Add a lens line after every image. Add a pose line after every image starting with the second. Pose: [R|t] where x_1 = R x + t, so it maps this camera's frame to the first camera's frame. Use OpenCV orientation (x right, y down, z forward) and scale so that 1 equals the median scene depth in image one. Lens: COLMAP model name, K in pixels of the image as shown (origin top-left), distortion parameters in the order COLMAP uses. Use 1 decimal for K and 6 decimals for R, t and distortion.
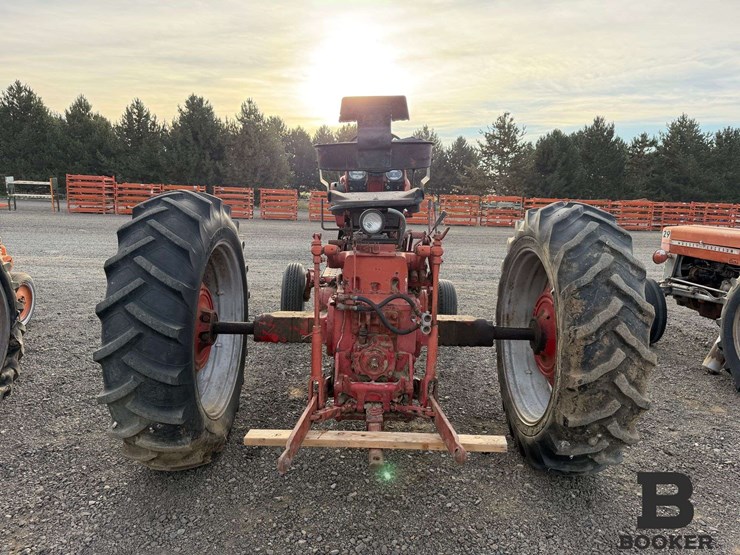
lens RADIAL K [[519.4, 0, 366.3], [0, 519.4, 276.7], [0, 0, 1]] dist [0.044805, -0.060922]
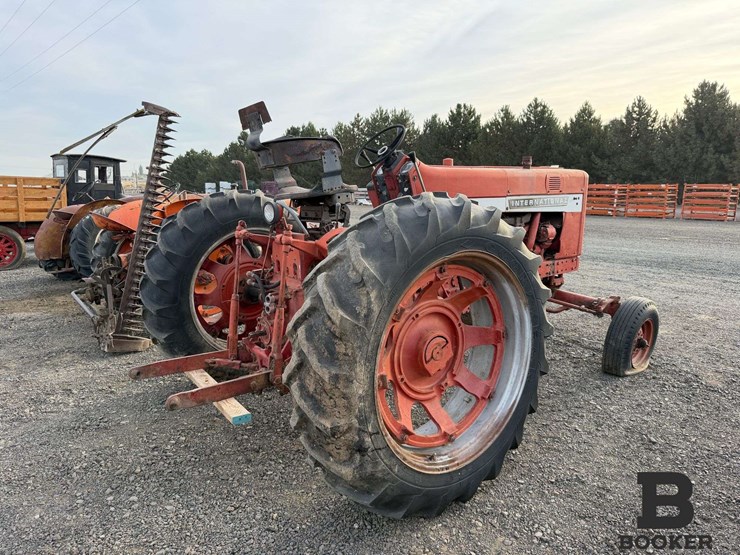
lens RADIAL K [[519.4, 0, 371.7], [0, 519.4, 280.5], [0, 0, 1]] dist [0.044805, -0.060922]
pose [[0.609180, 0.107008, -0.785779, 0.840807], [-0.104028, 0.993075, 0.054589, -0.032562], [0.786179, 0.048489, 0.616093, 0.369576]]
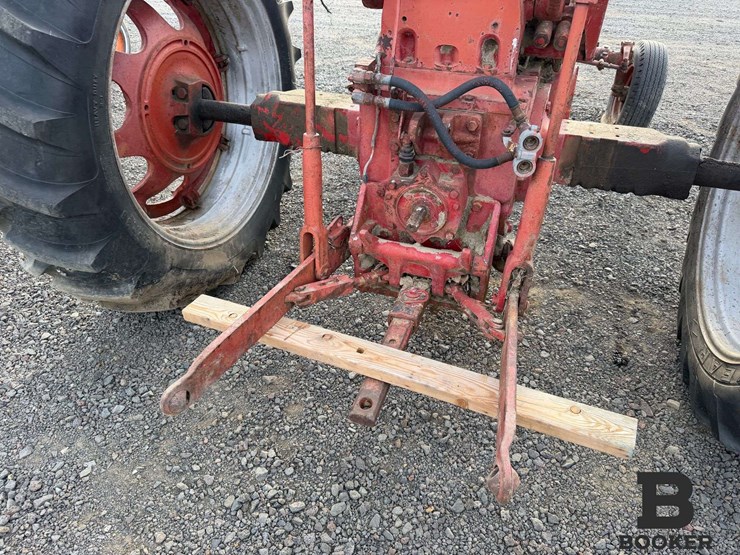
lens RADIAL K [[519.4, 0, 373.4], [0, 519.4, 283.5], [0, 0, 1]] dist [0.044805, -0.060922]
pose [[0.942095, 0.183729, -0.280537, 0.104345], [-0.040083, 0.892256, 0.449747, -0.005946], [0.332942, -0.412460, 0.847954, 0.398256]]
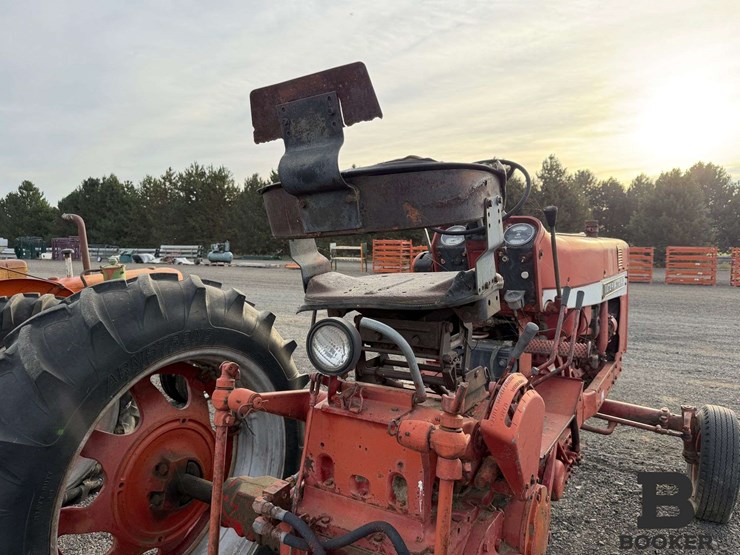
lens RADIAL K [[519.4, 0, 368.6], [0, 519.4, 277.0], [0, 0, 1]] dist [0.044805, -0.060922]
pose [[0.842734, 0.004671, -0.538309, 0.221604], [-0.063338, 0.993877, -0.090532, -0.100119], [0.534591, 0.110389, 0.837871, 0.490926]]
